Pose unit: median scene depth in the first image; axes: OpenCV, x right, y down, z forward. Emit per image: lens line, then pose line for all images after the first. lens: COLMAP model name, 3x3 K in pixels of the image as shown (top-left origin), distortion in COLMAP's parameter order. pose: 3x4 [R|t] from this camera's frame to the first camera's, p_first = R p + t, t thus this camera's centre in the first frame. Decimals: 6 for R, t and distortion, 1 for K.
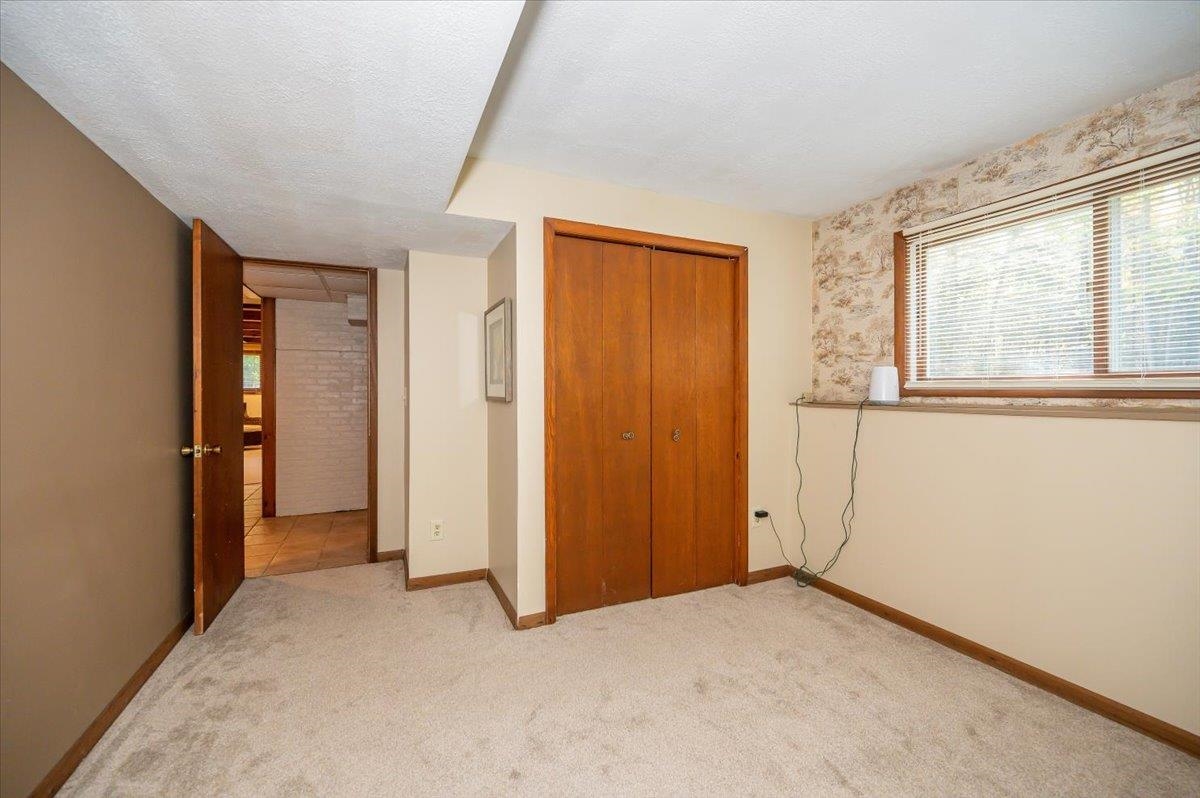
lens RADIAL K [[492.8, 0, 596.2], [0, 492.8, 394.0], [0, 0, 1]] dist [-0.002021, 0.000040]
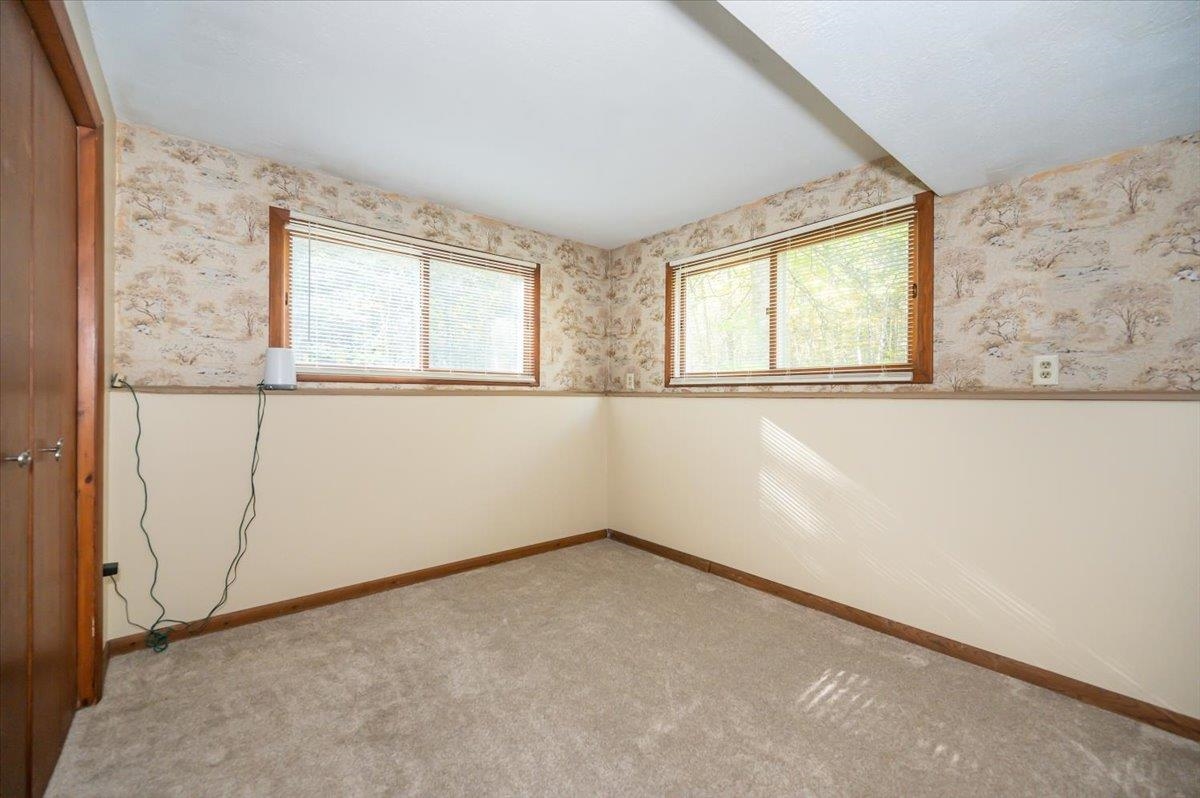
lens RADIAL K [[492.8, 0, 596.4], [0, 492.8, 399.1], [0, 0, 1]] dist [-0.002021, 0.000040]
pose [[-0.280271, -0.002725, 0.959917, -0.471668], [0.001790, 0.999993, 0.003362, 0.037931], [-0.959919, 0.002661, -0.280264, 0.674285]]
